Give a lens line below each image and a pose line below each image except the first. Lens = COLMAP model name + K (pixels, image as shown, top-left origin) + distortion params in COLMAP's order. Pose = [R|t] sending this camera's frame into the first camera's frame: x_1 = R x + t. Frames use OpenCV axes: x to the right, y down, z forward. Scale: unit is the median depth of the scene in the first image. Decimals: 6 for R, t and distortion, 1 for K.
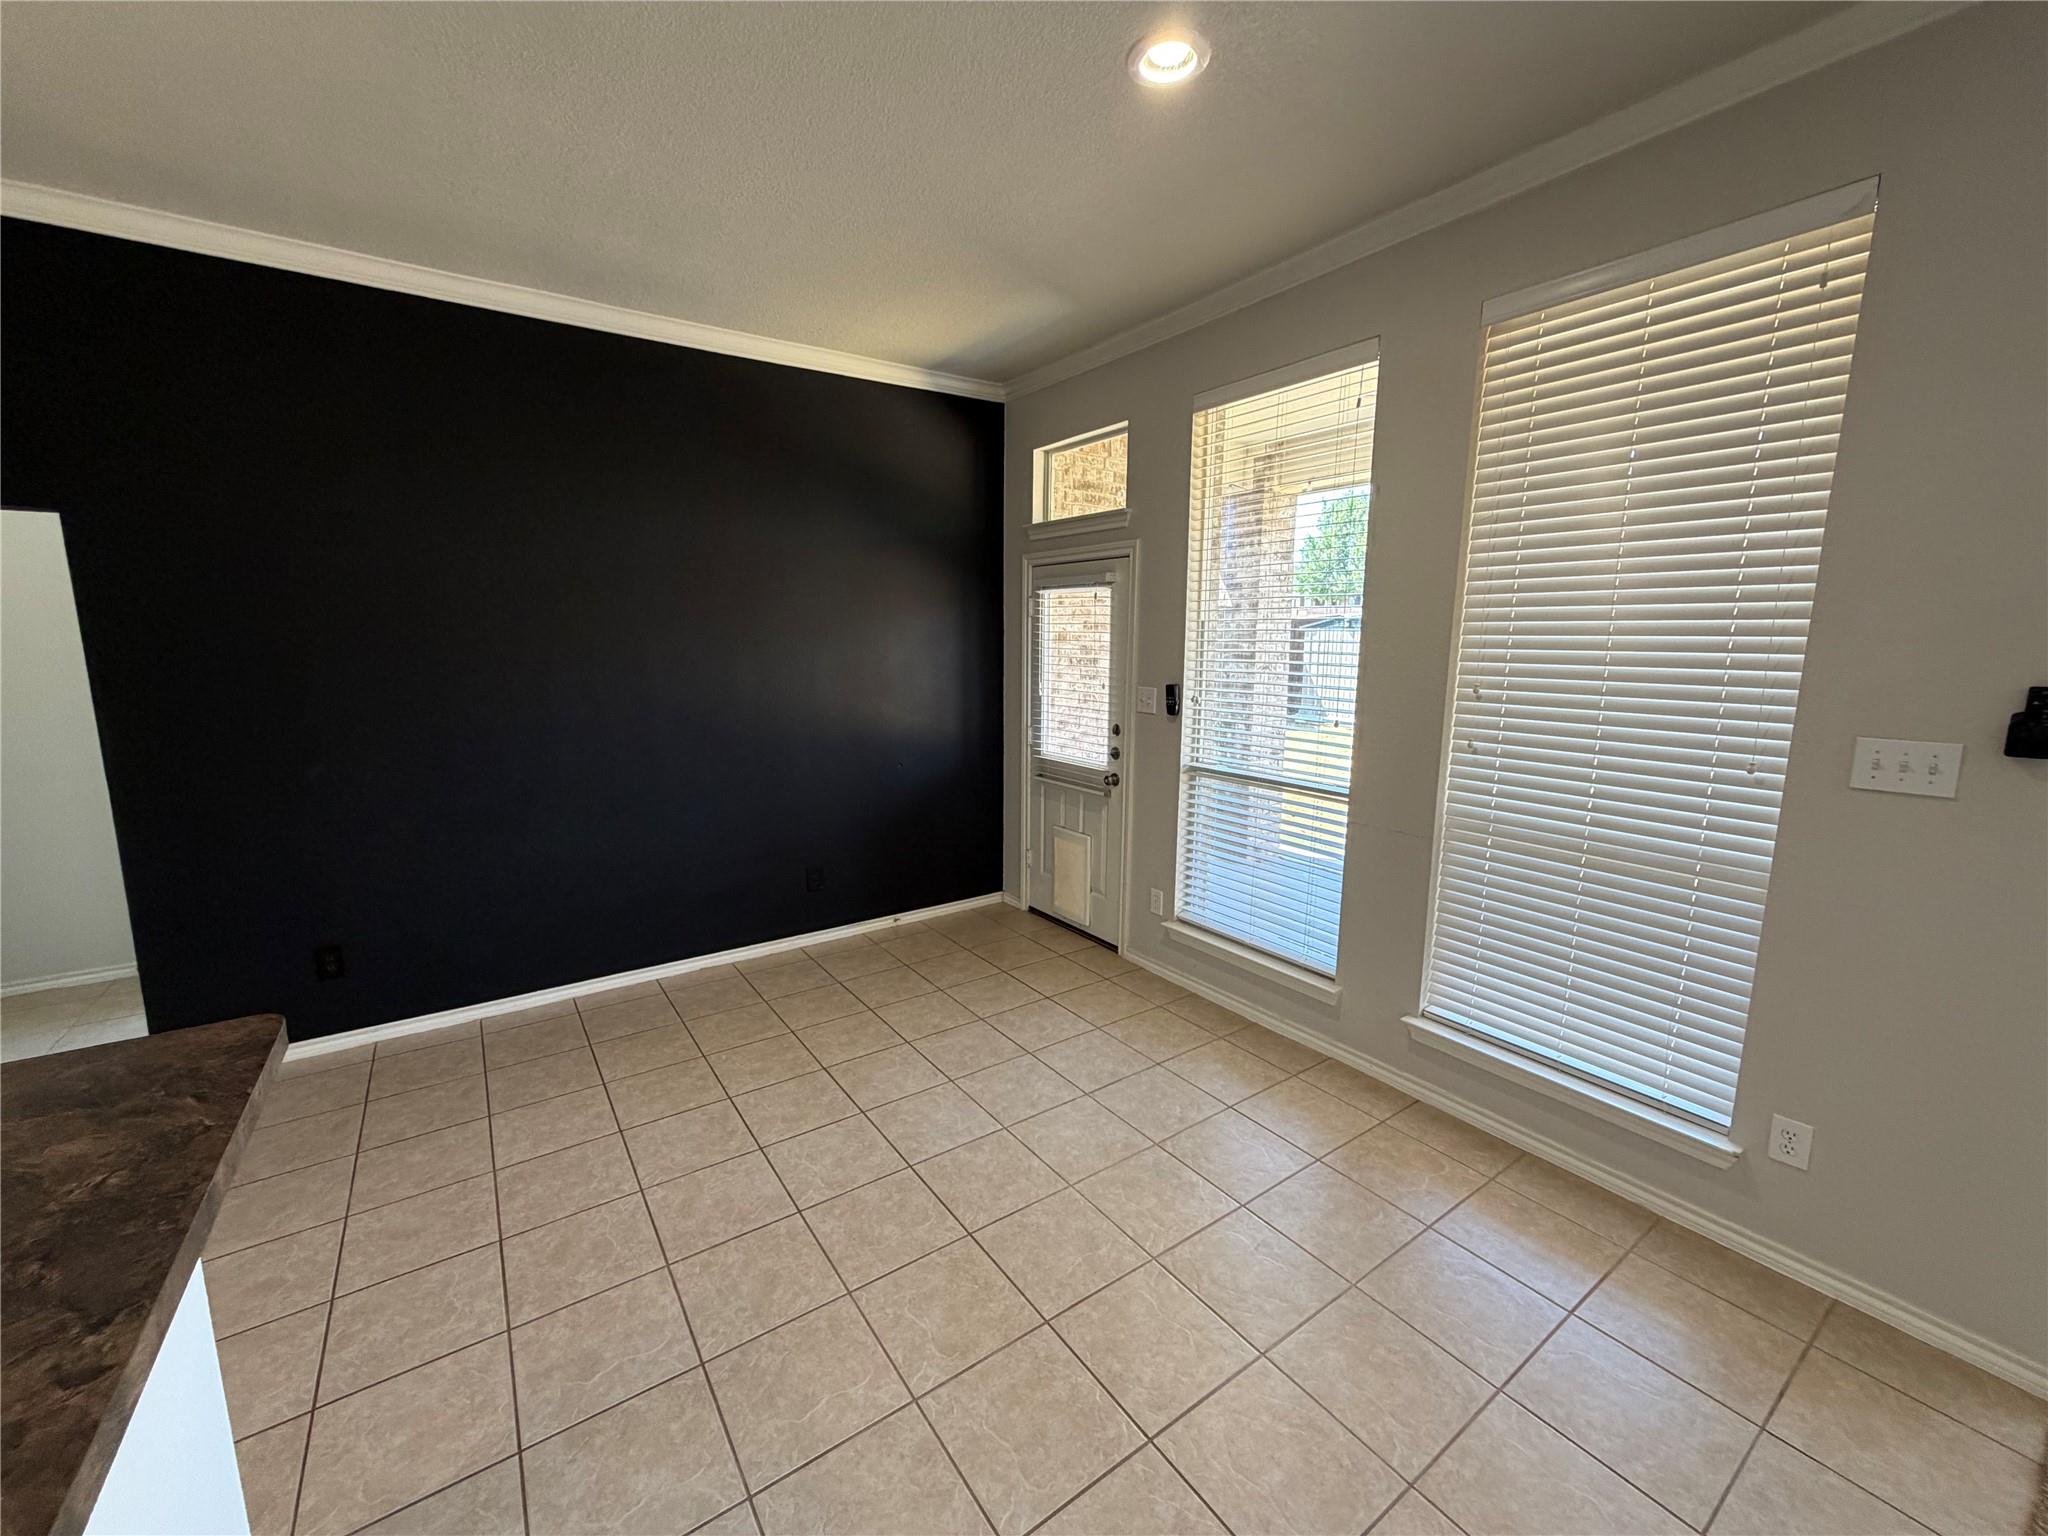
lens RADIAL K [[814.1, 0, 1019.9], [0, 814.1, 768.8], [0, 0, 1]] dist [0.001918, 0.000301]
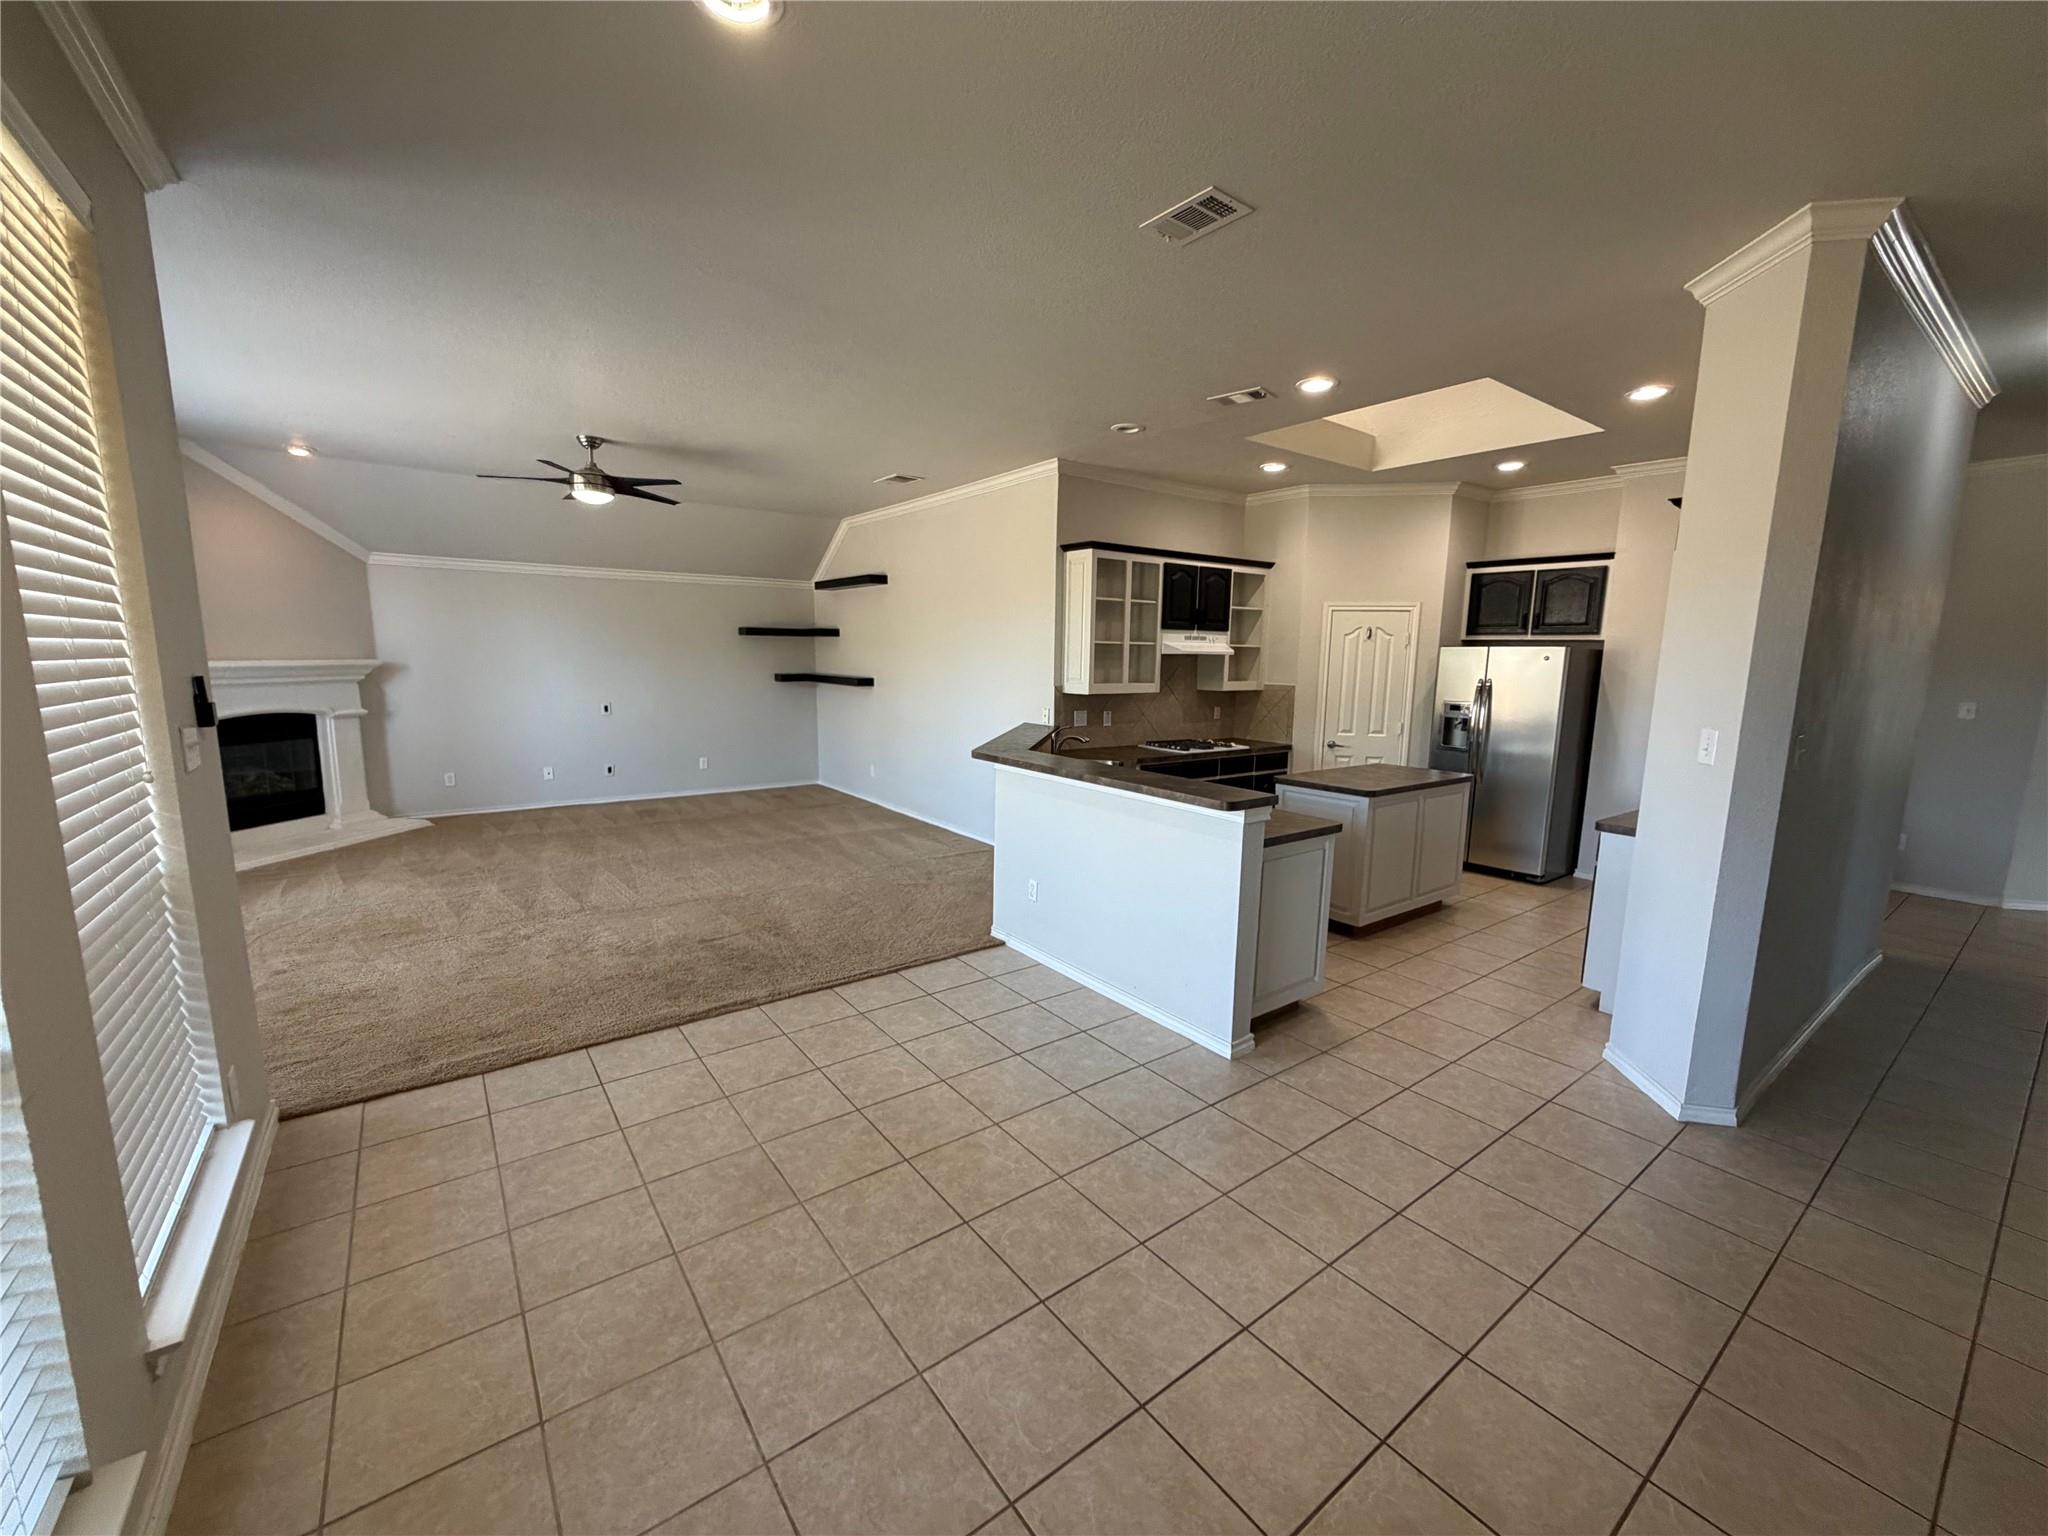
lens RADIAL K [[814.1, 0, 1017.6], [0, 814.1, 775.4], [0, 0, 1]] dist [0.001918, 0.000301]
pose [[-0.999410, -0.012841, -0.031840, -0.086014], [-0.021887, 0.952826, 0.302727, -0.292611], [0.026450, 0.303245, -0.952545, 1.834345]]
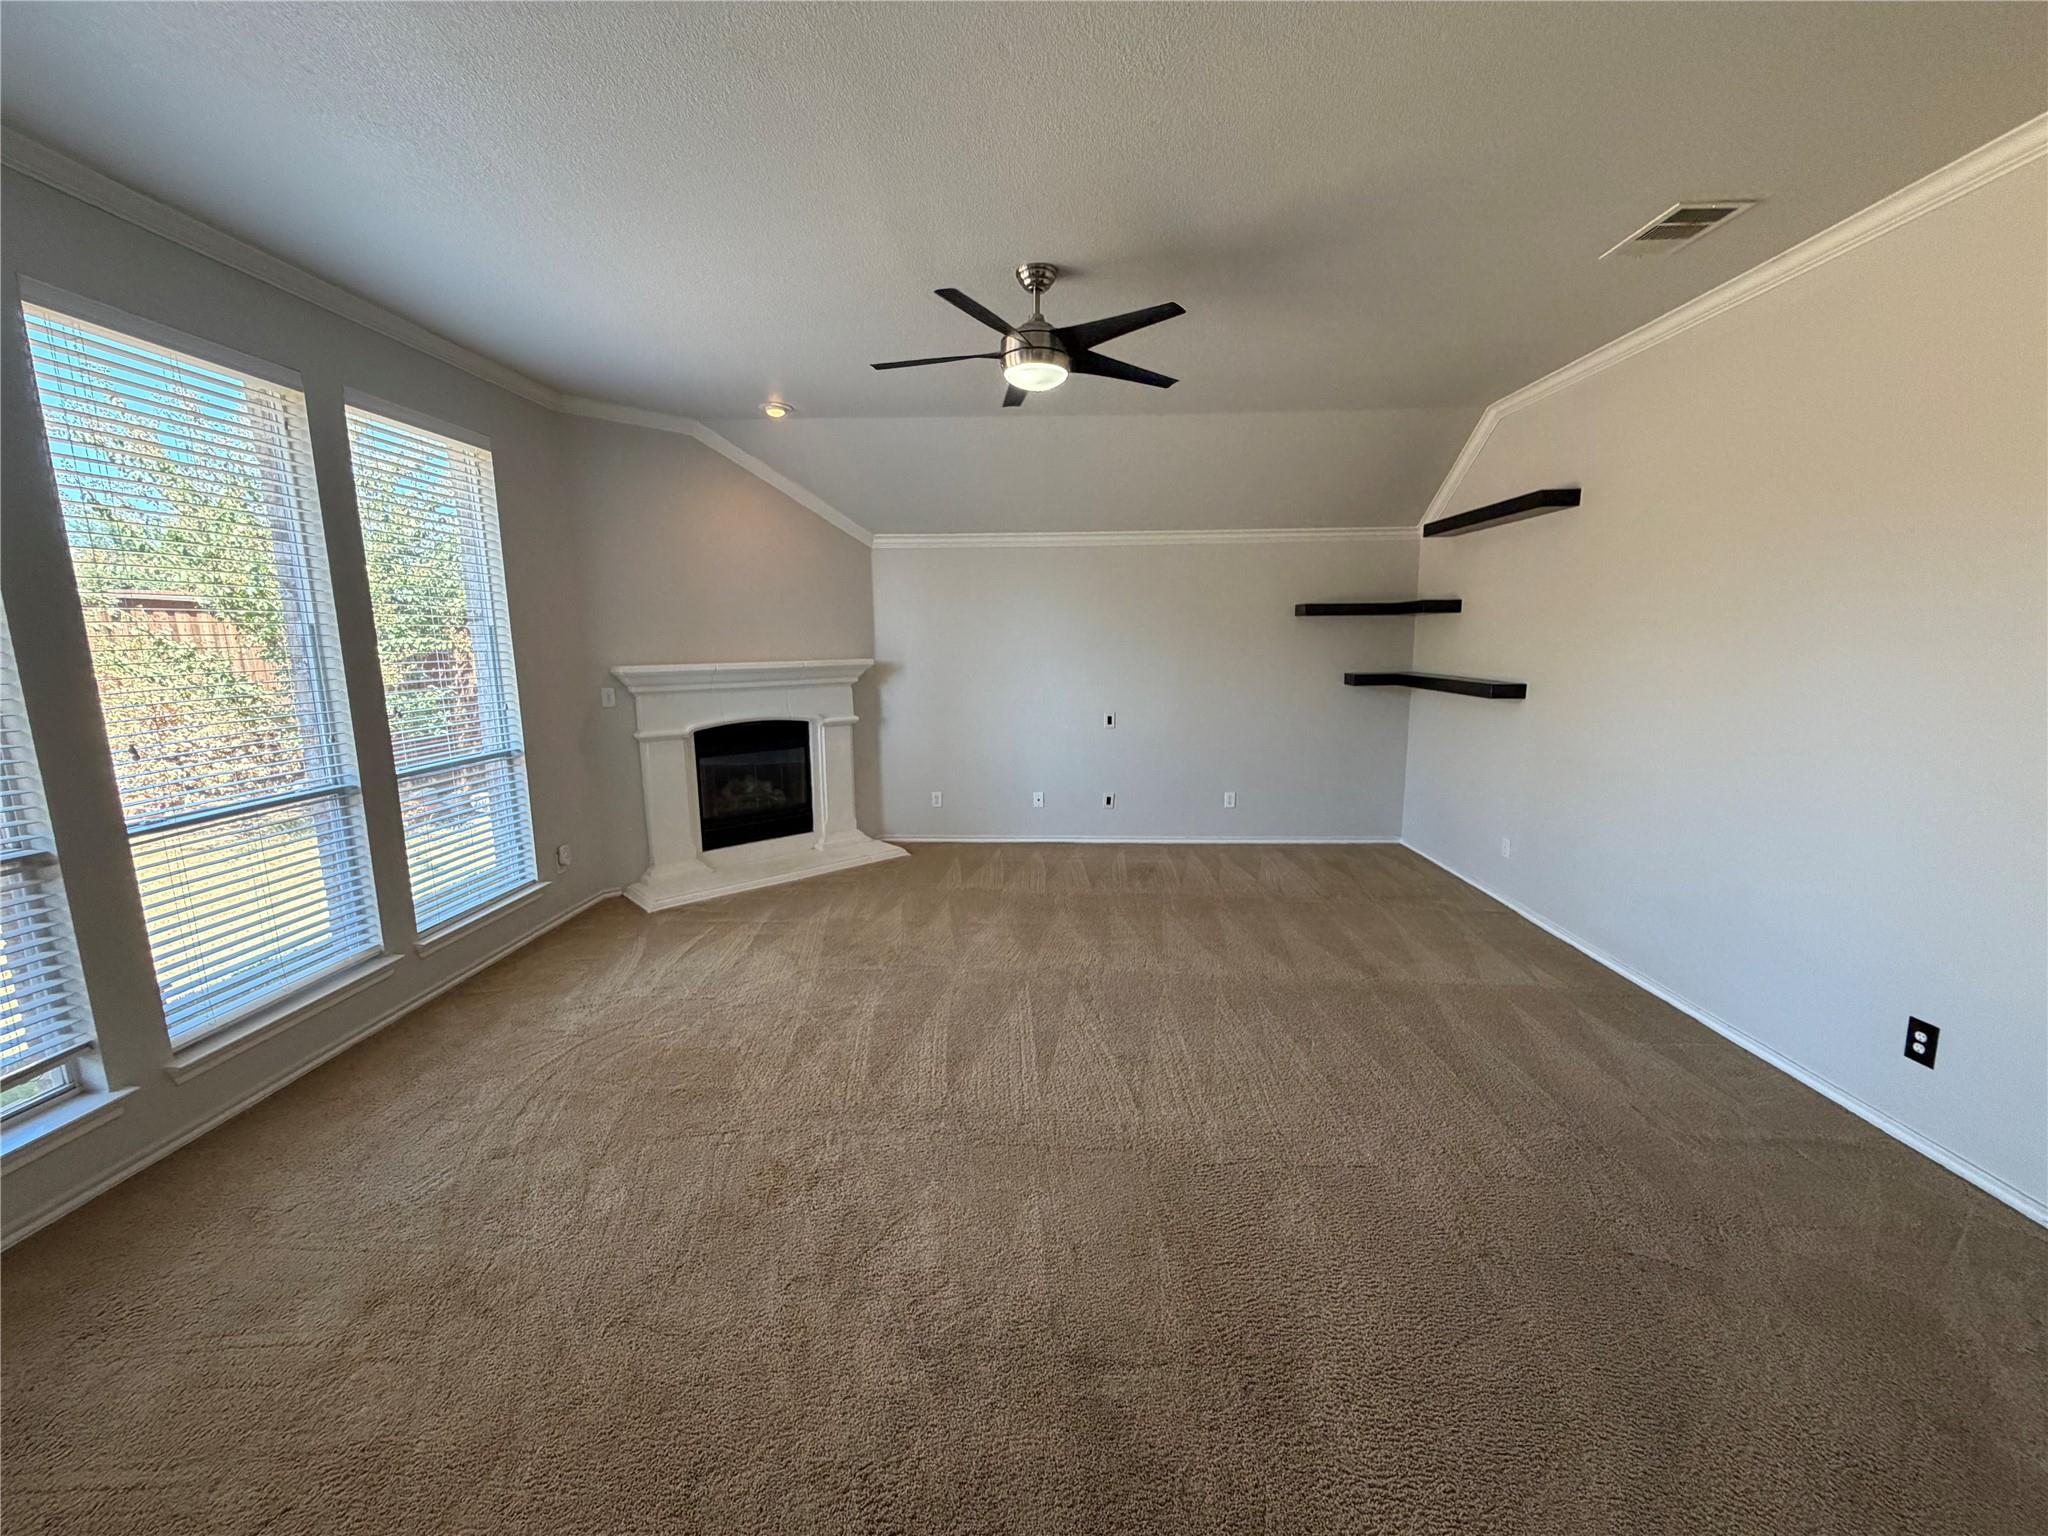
lens RADIAL K [[814.1, 0, 1019.6], [0, 814.1, 774.5], [0, 0, 1]] dist [0.001918, 0.000301]
pose [[-0.799782, -0.095129, 0.592705, 0.246401], [0.100144, 0.952383, 0.287990, -0.075759], [-0.591878, 0.289685, -0.752172, 0.492401]]
